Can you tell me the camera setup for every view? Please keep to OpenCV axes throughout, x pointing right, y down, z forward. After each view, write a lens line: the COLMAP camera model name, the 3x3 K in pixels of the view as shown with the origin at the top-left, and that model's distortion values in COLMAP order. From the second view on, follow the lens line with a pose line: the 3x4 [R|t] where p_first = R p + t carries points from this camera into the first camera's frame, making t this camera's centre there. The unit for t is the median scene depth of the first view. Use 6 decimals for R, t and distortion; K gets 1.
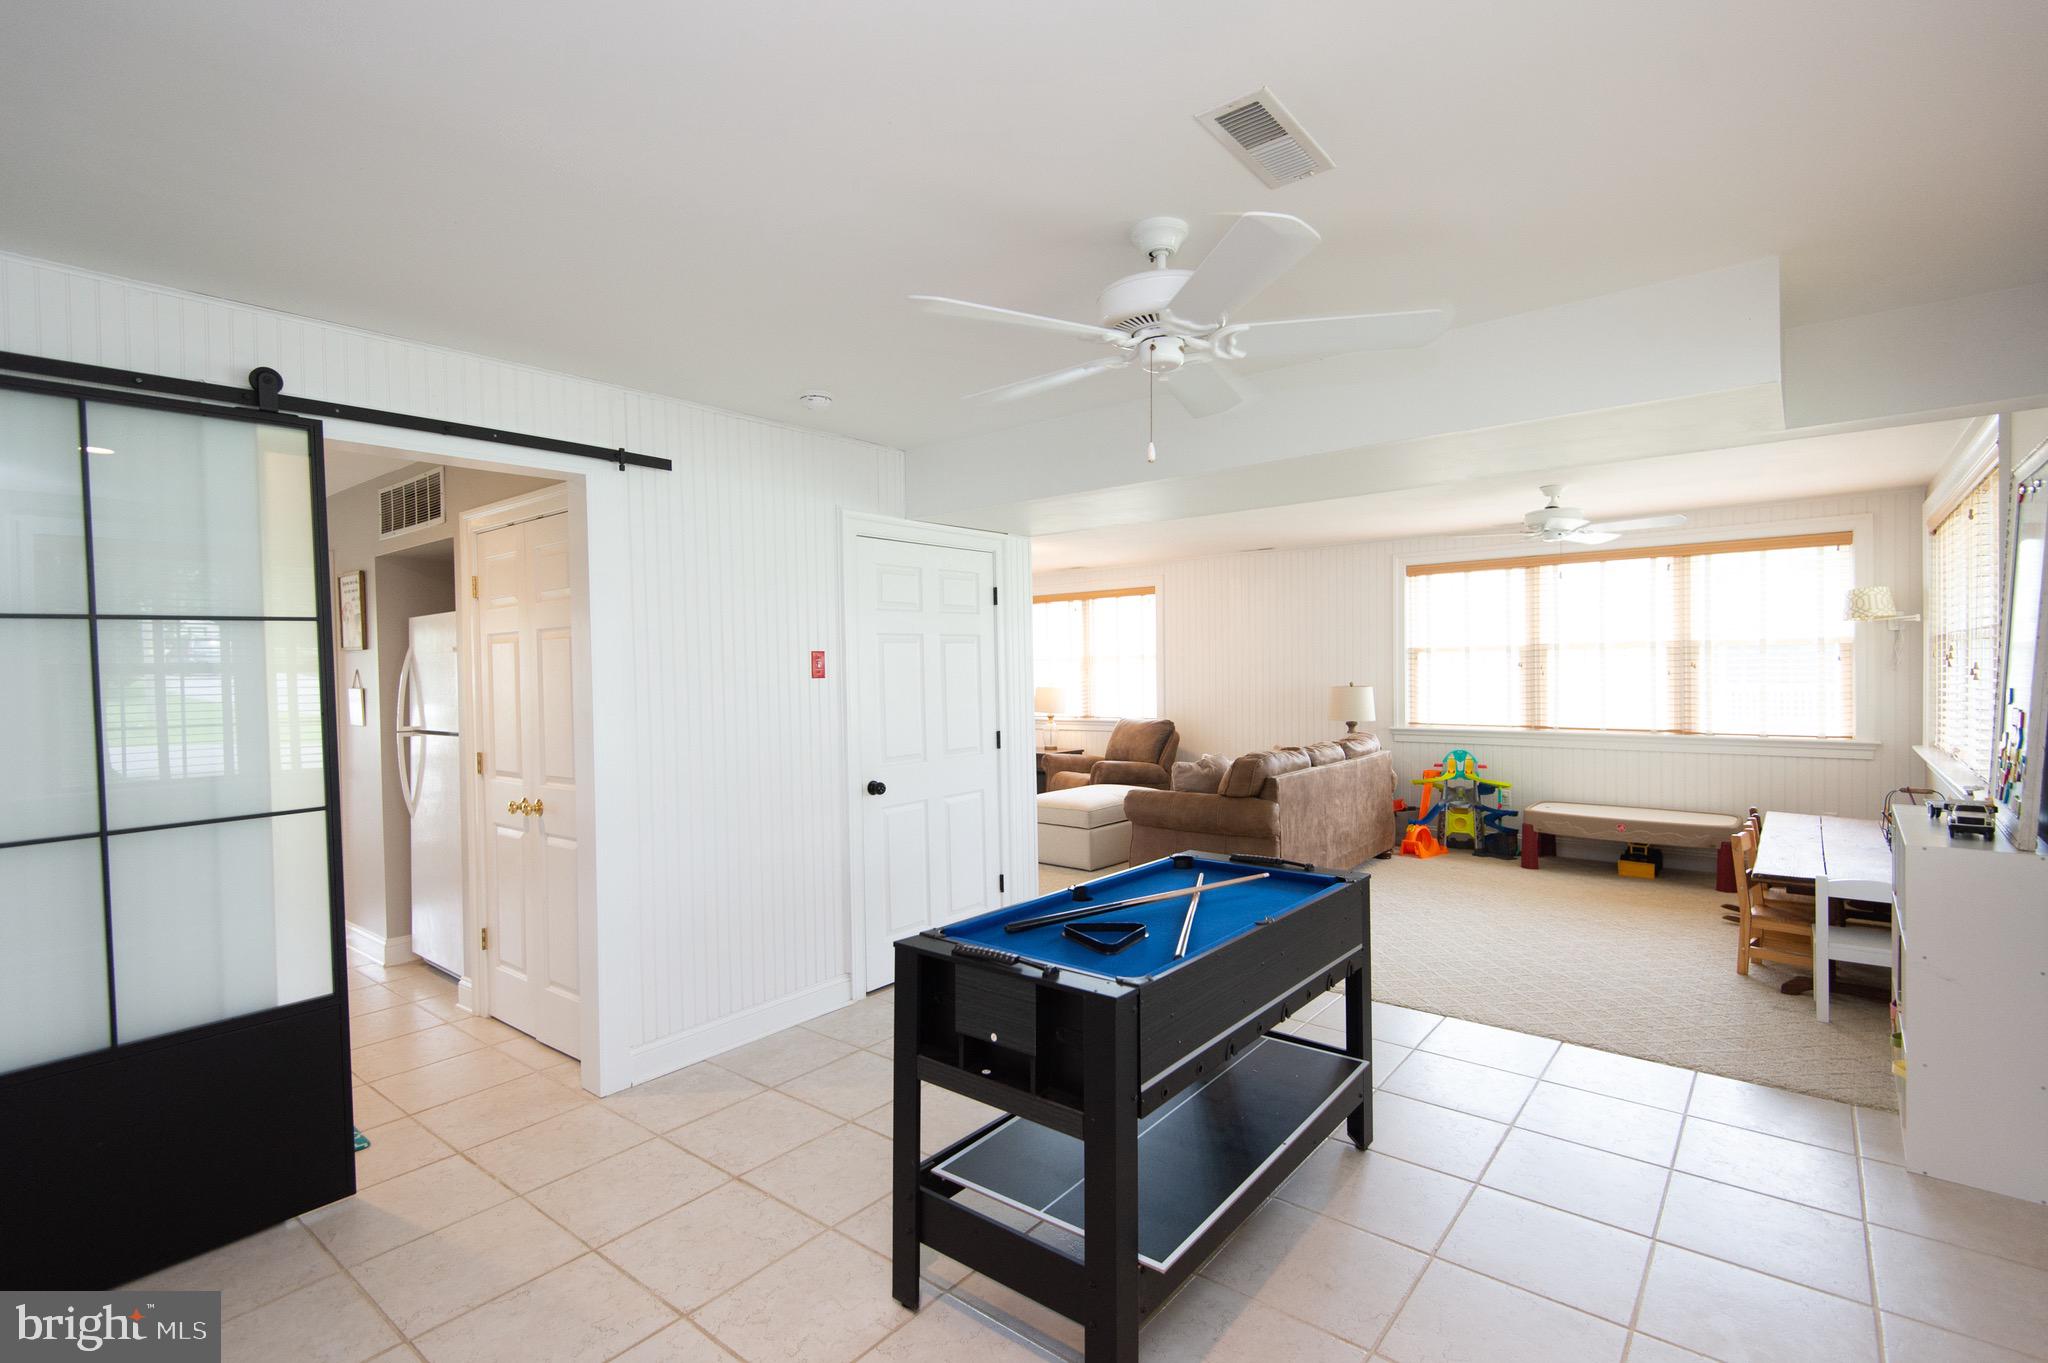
lens RADIAL K [[944.2, 0, 1027.1], [0, 944.2, 676.1], [0, 0, 1]] dist [0.014240, -0.002097]
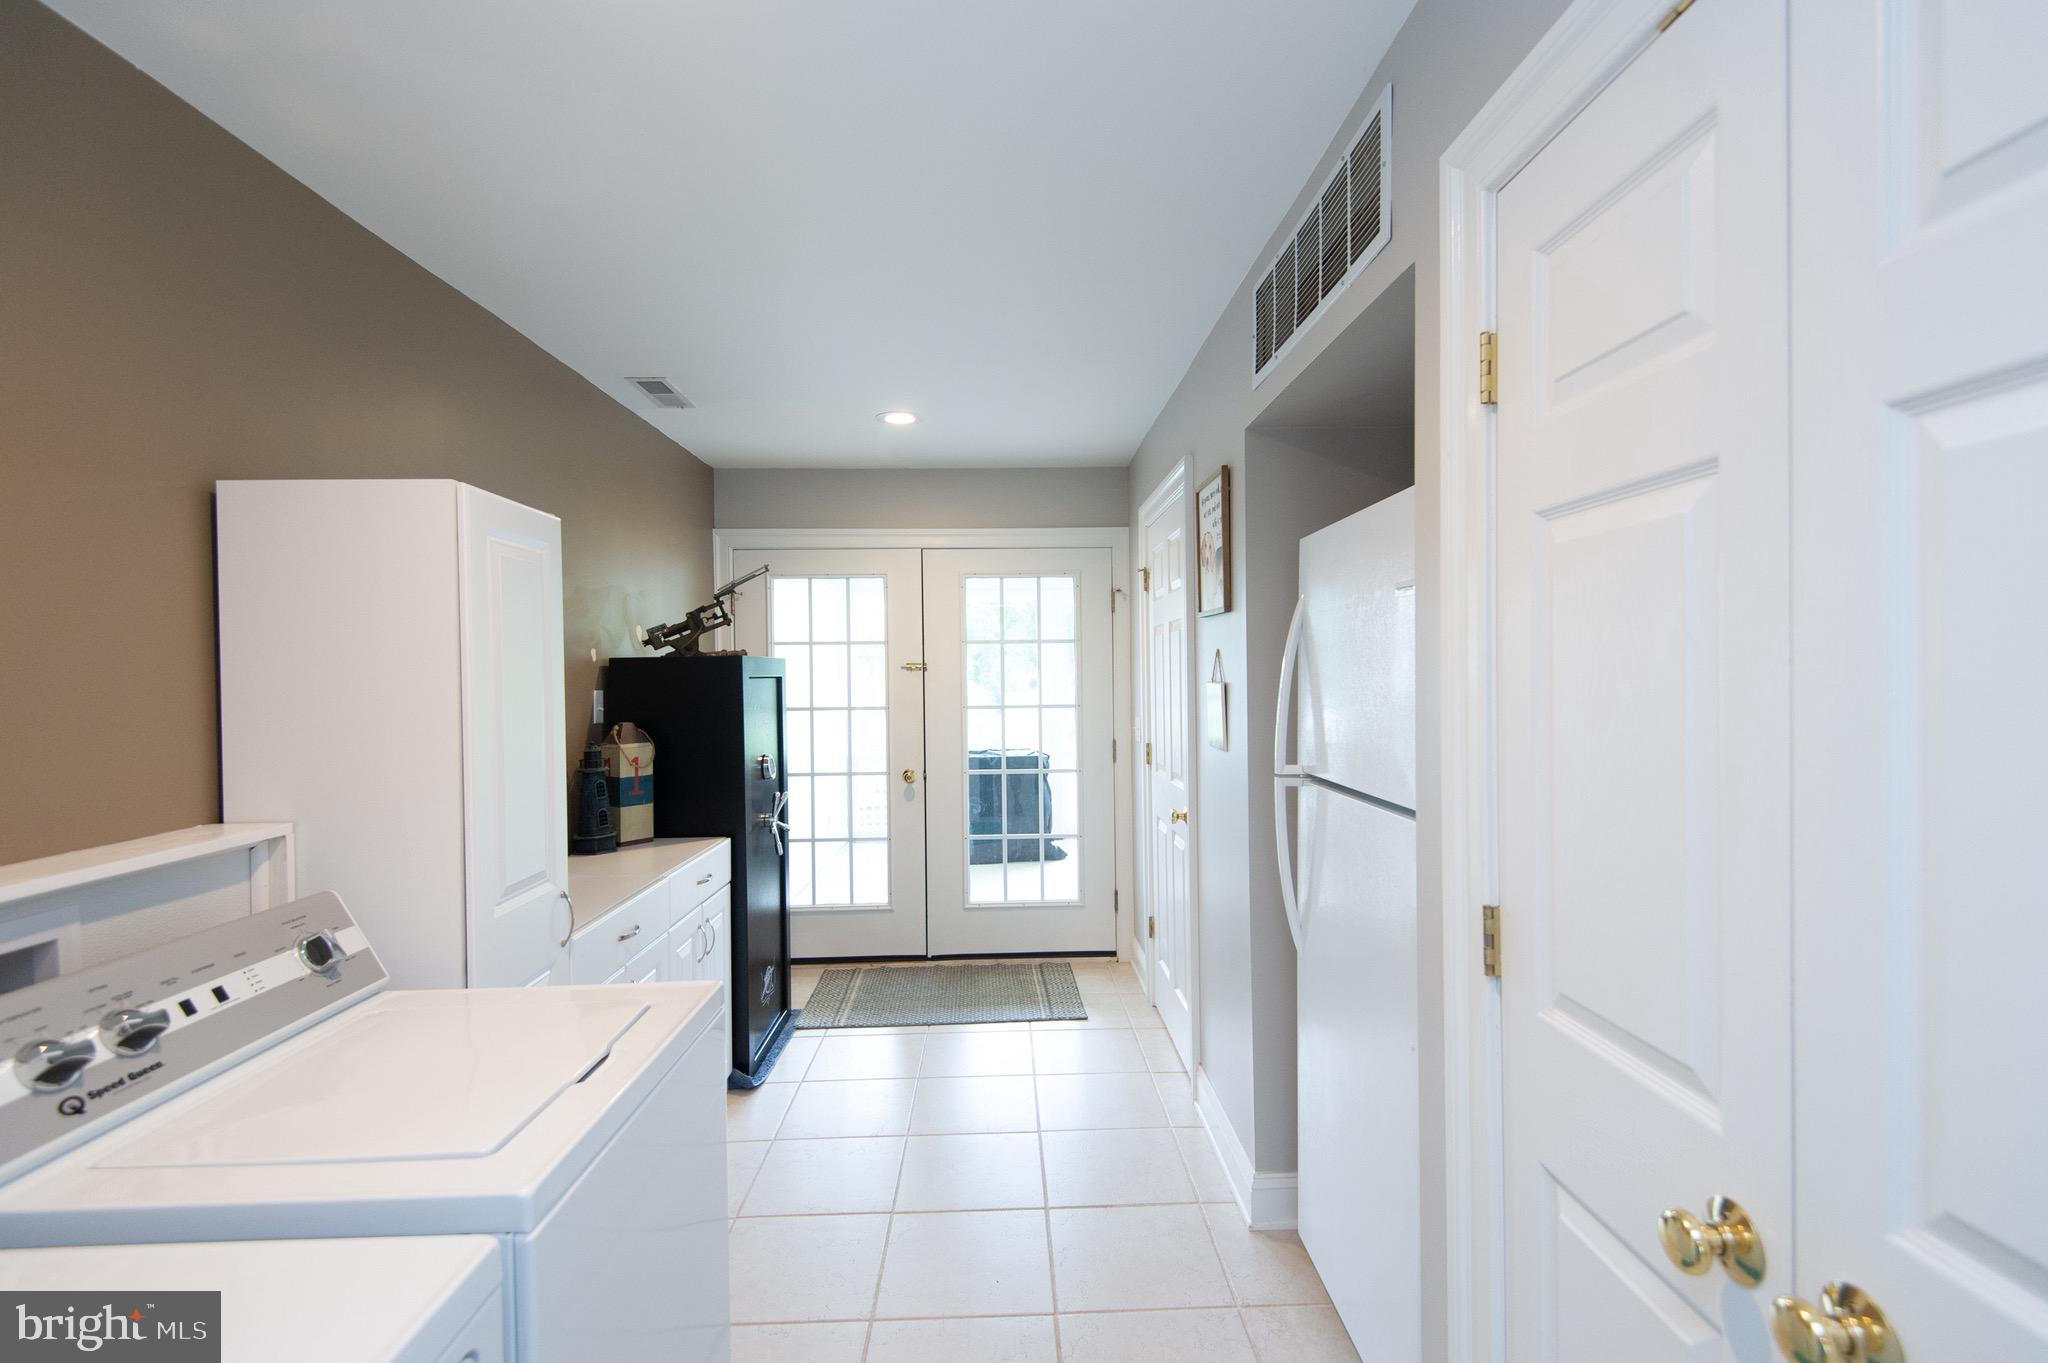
lens RADIAL K [[944.2, 0, 1028.3], [0, 944.2, 680.2], [0, 0, 1]] dist [0.014240, -0.002097]
pose [[0.655891, 0.018606, -0.754627, -0.372740], [-0.011483, 0.999826, 0.014672, 0.002723], [0.754769, -0.000958, 0.655990, 0.573462]]
